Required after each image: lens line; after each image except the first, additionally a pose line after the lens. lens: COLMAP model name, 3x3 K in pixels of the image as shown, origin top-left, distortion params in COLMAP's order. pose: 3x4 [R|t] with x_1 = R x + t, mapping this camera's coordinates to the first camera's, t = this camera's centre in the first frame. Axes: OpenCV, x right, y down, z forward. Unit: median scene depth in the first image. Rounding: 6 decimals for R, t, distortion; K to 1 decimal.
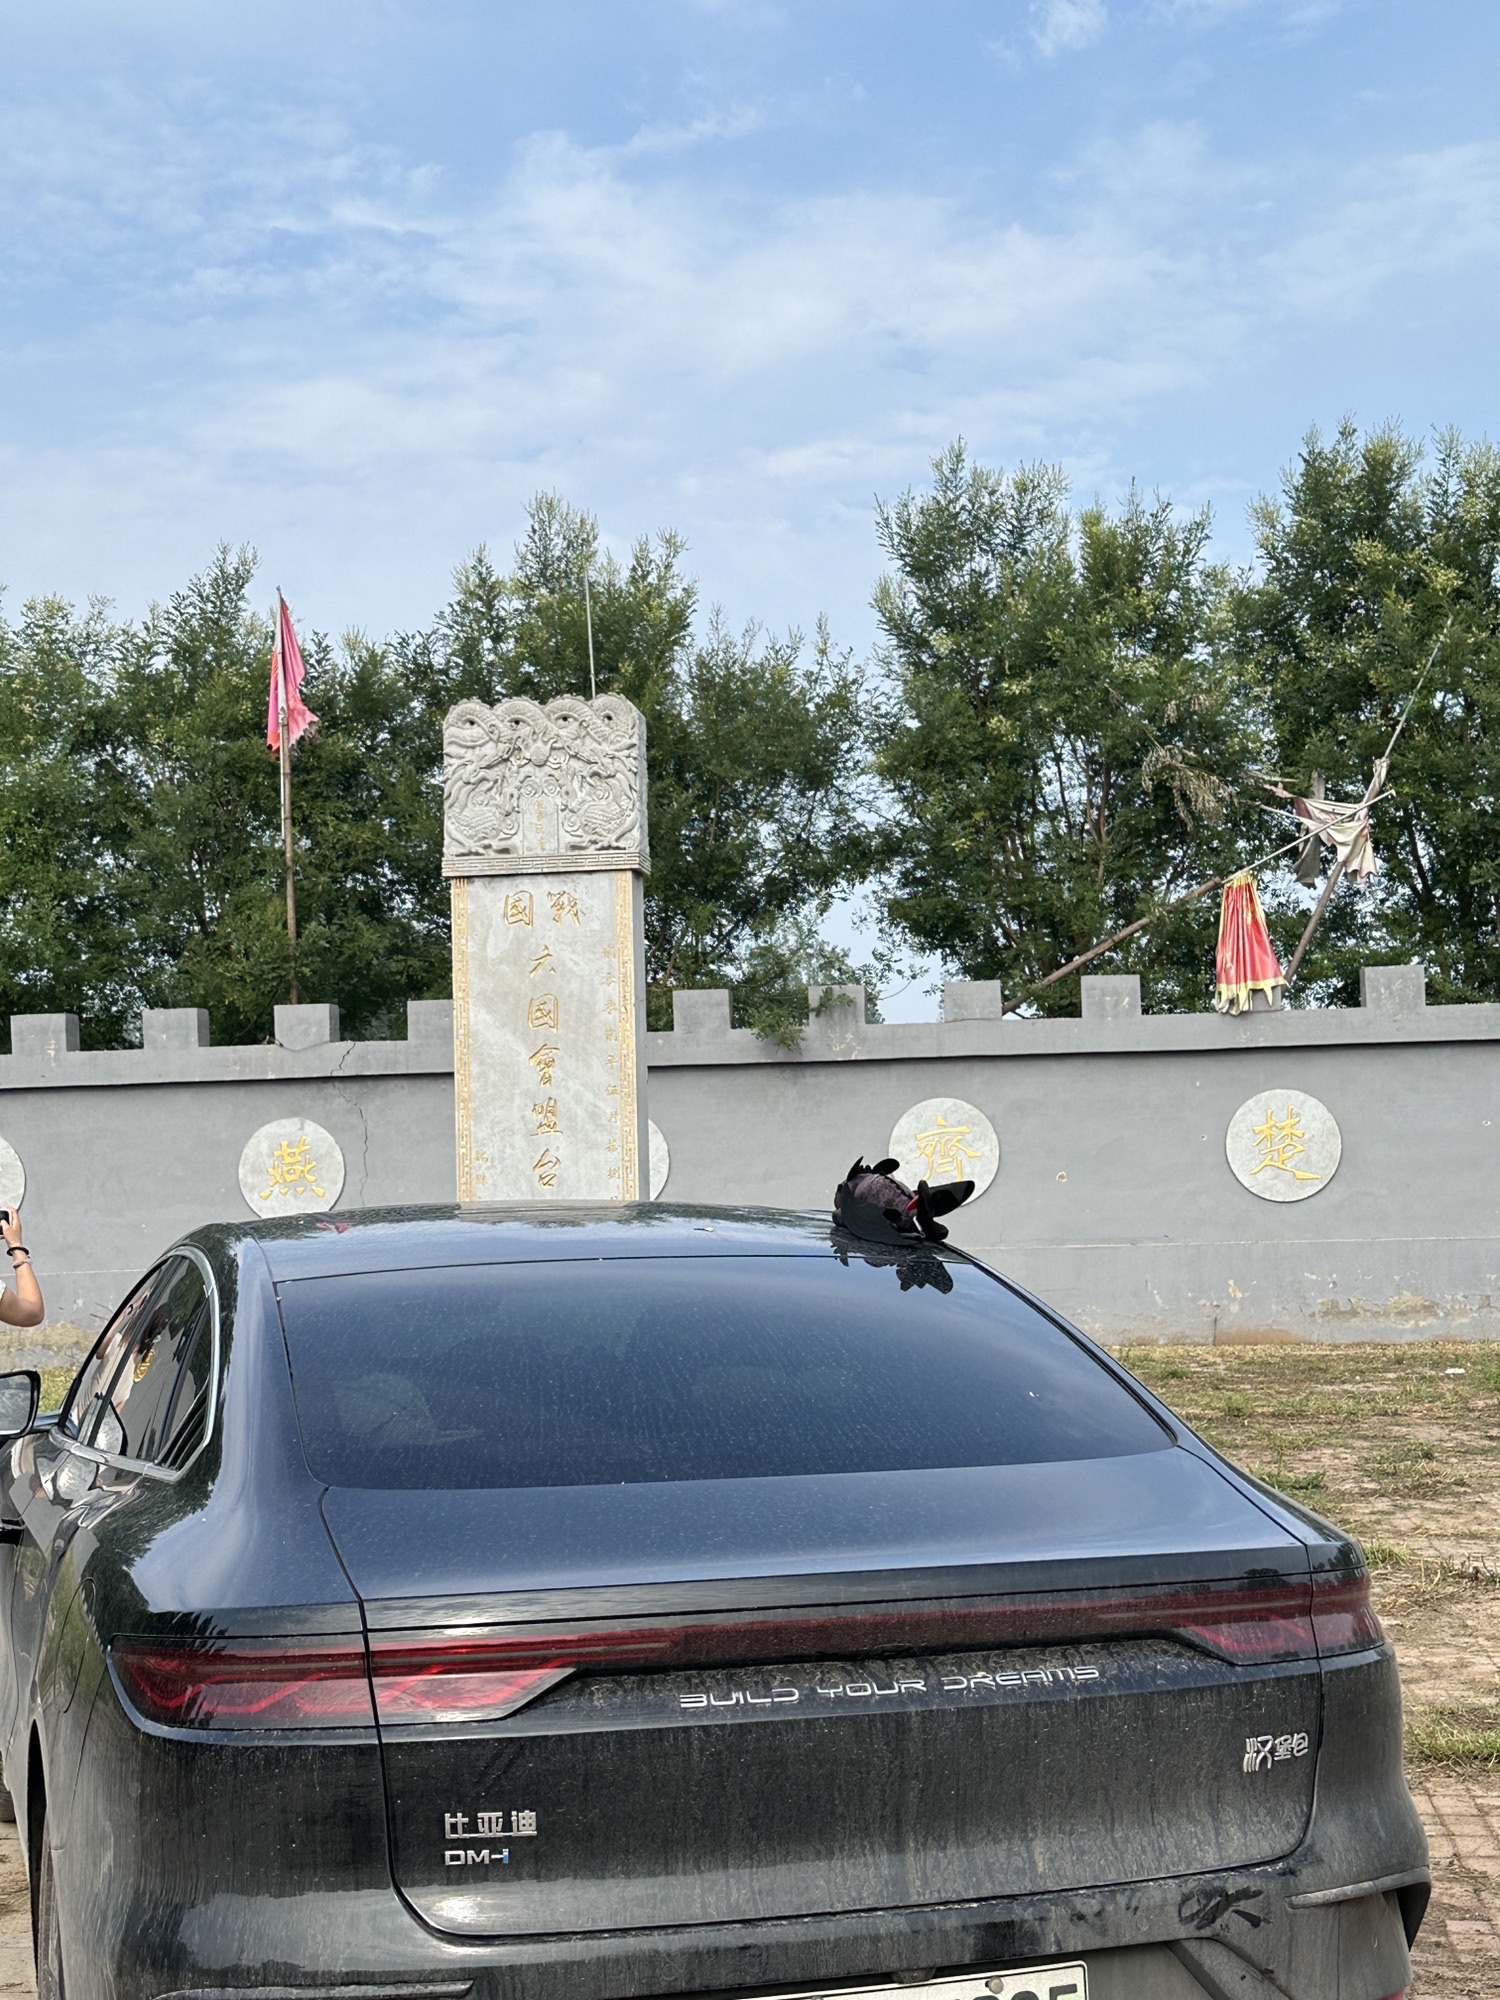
lens RADIAL K [[2749.9, 0, 750.0], [0, 2749.9, 1000.0], [0, 0, 1]] dist [0.273477, -0.665930]
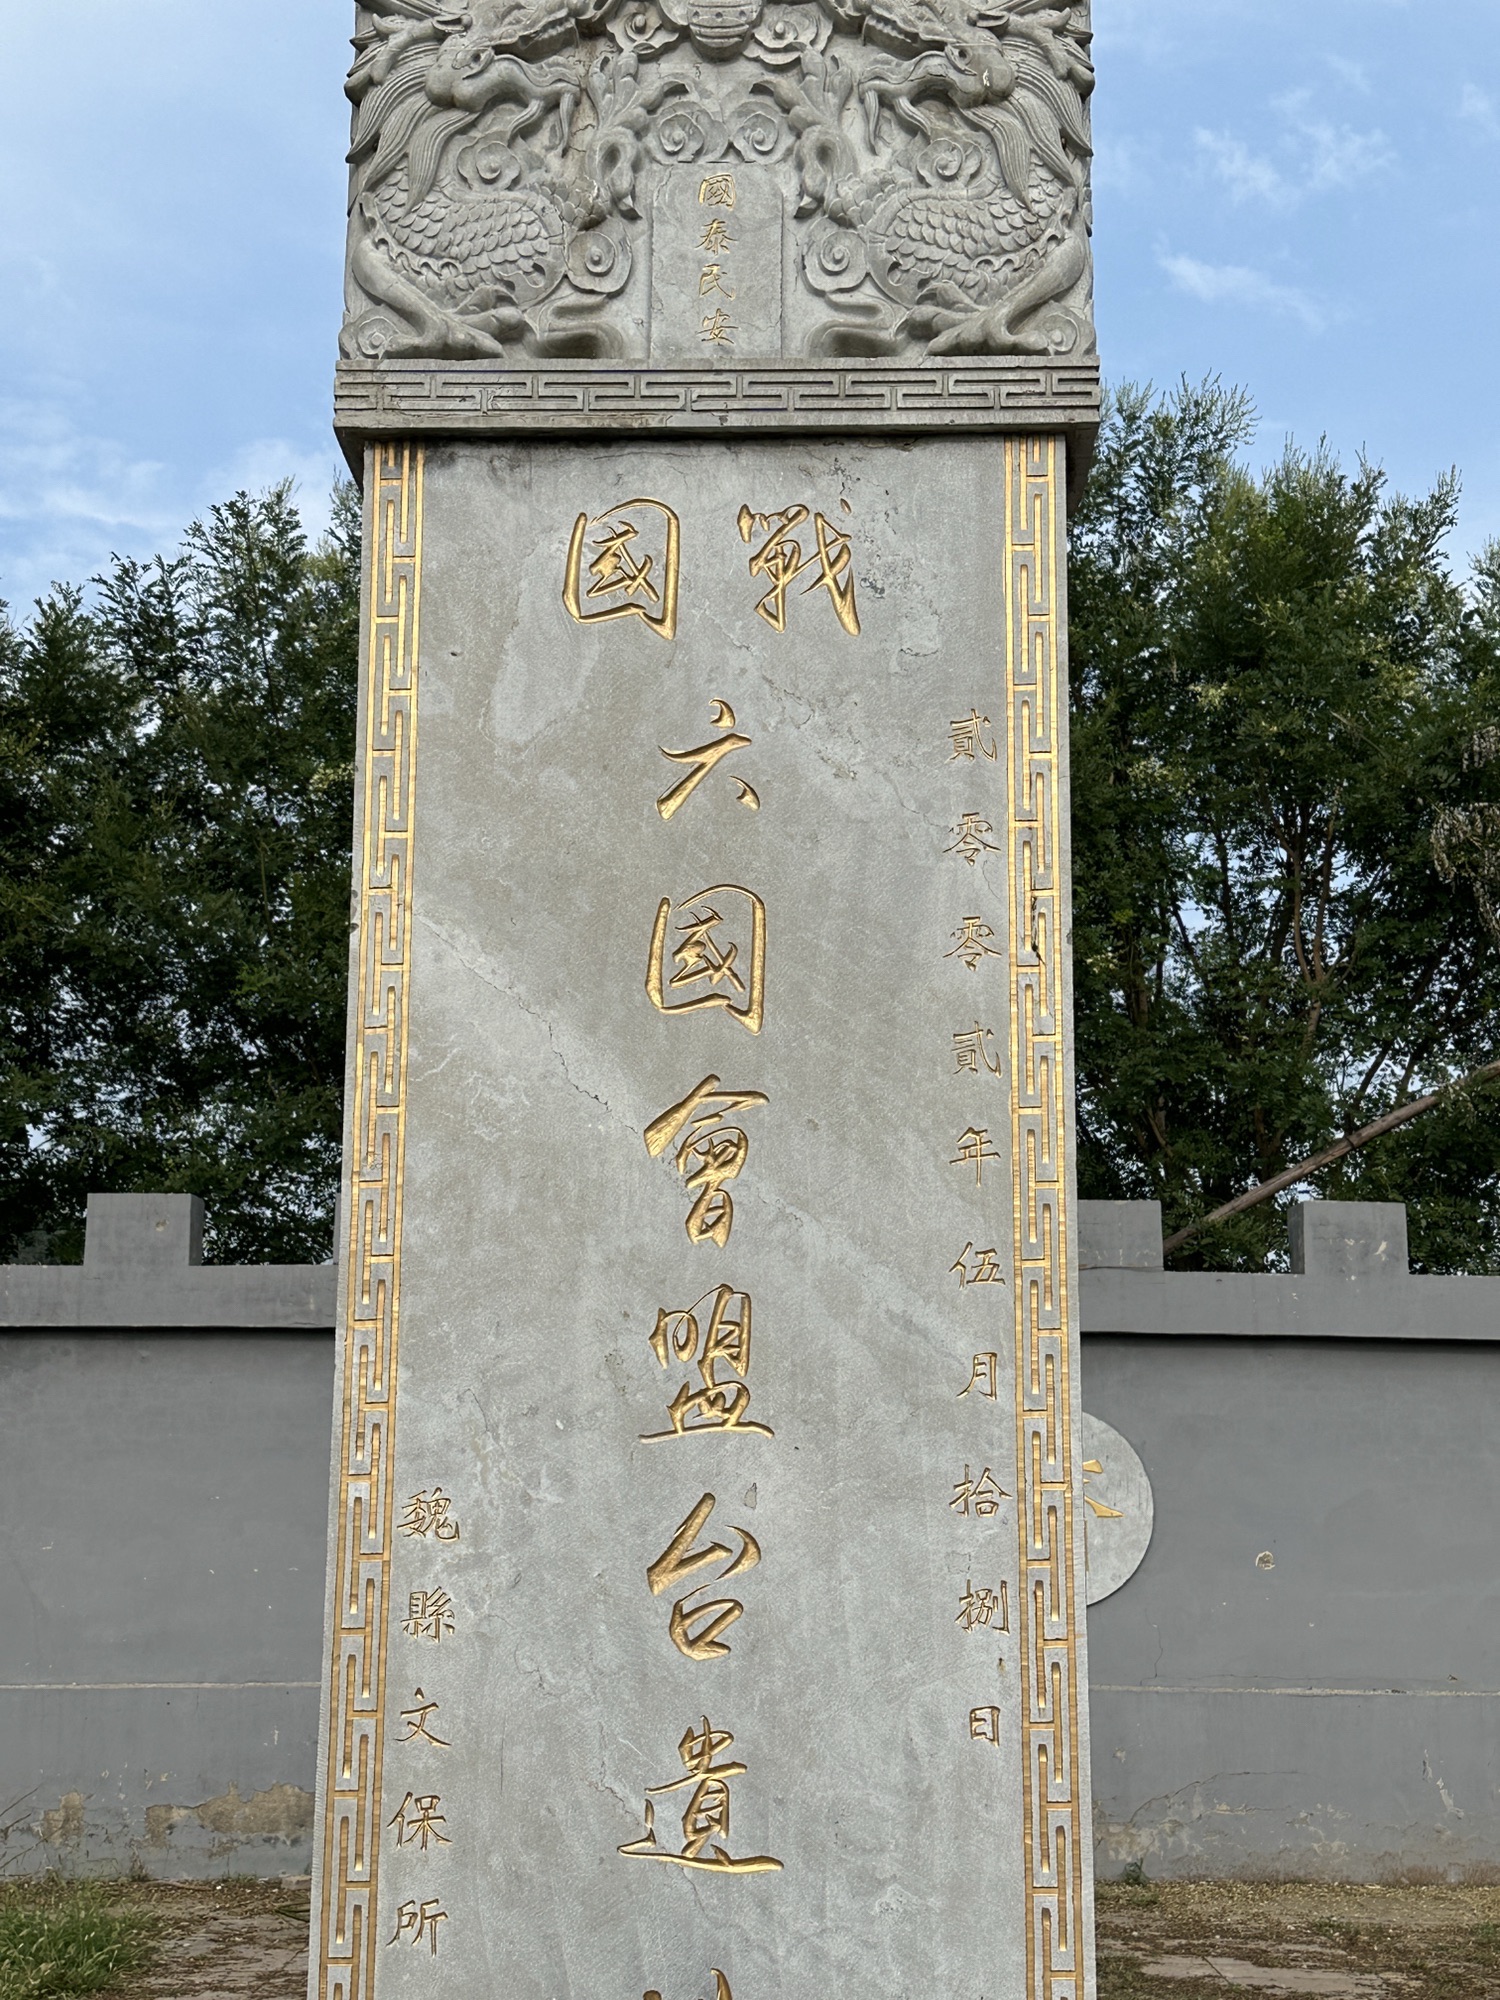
lens RADIAL K [[2749.9, 0, 750.0], [0, 2749.9, 1000.0], [0, 0, 1]] dist [0.273477, -0.665930]
pose [[0.992184, 0.057122, 0.110945, -0.098873], [-0.043890, 0.992014, -0.118245, 0.038881], [-0.116813, 0.112451, 0.986767, 0.742390]]
